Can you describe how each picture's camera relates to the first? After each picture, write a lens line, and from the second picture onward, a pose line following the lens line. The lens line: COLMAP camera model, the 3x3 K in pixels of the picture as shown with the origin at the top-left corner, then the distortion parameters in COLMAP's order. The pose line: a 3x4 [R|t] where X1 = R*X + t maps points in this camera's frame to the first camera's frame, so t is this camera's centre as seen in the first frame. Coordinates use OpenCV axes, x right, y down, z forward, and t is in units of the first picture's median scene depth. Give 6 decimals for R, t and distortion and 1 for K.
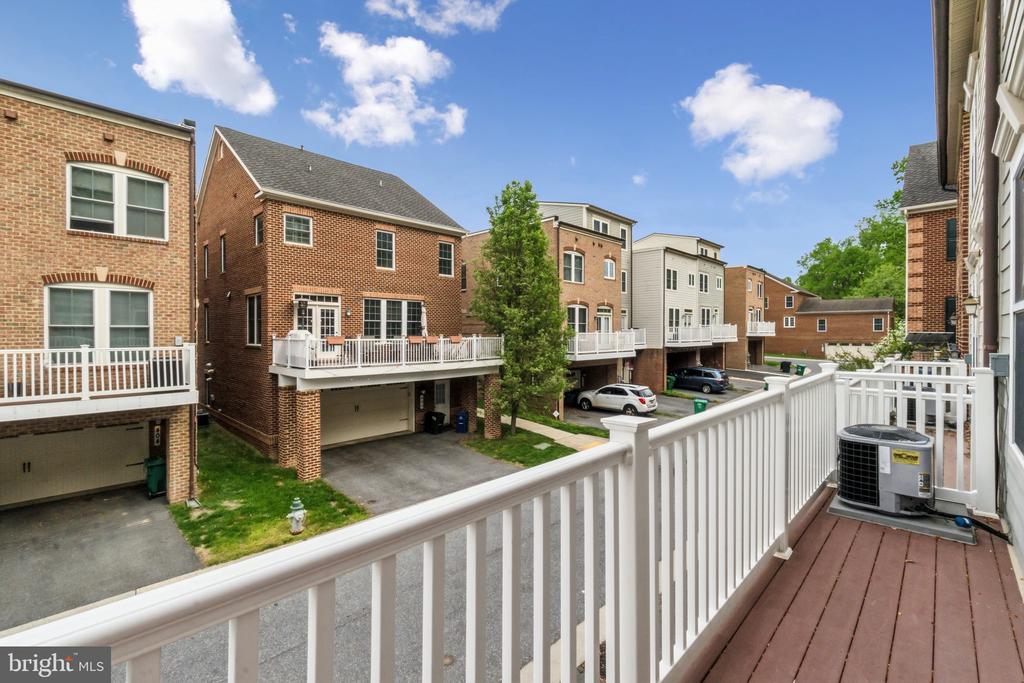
lens RADIAL K [[477.9, 0, 512.0], [0, 477.9, 341.5], [0, 0, 1]] dist [-0.000069, -0.000111]
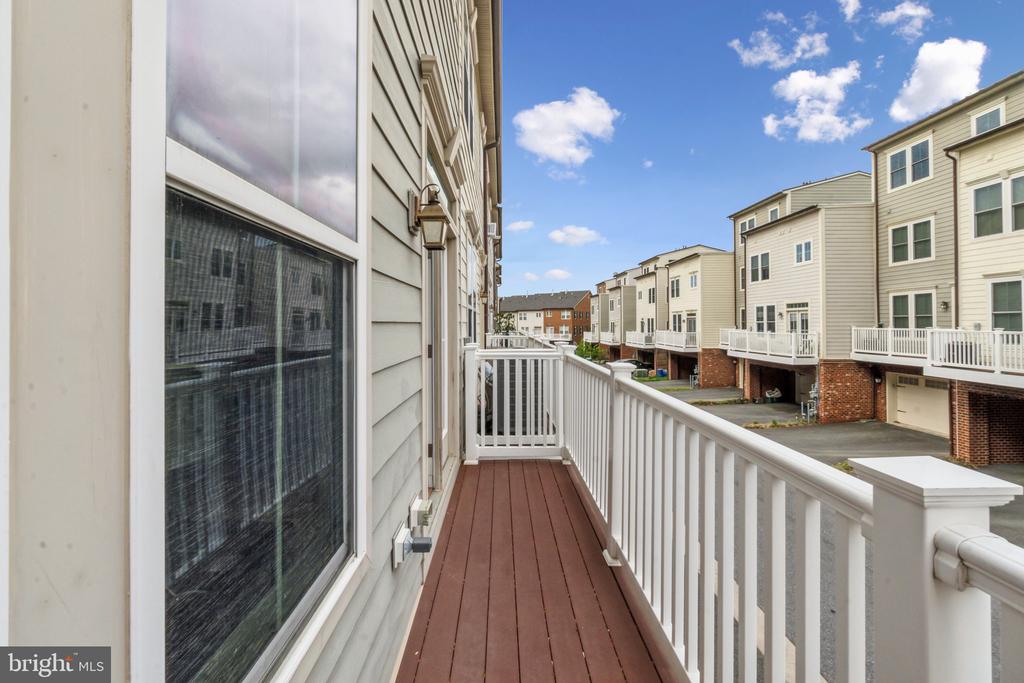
lens RADIAL K [[477.9, 0, 512.0], [0, 477.9, 341.5], [0, 0, 1]] dist [-0.000069, -0.000111]
pose [[-0.708497, 0.043205, -0.704390, 1.204660], [0.024053, 0.999023, 0.037084, -0.051444], [0.705303, 0.009332, -0.708844, 1.334373]]
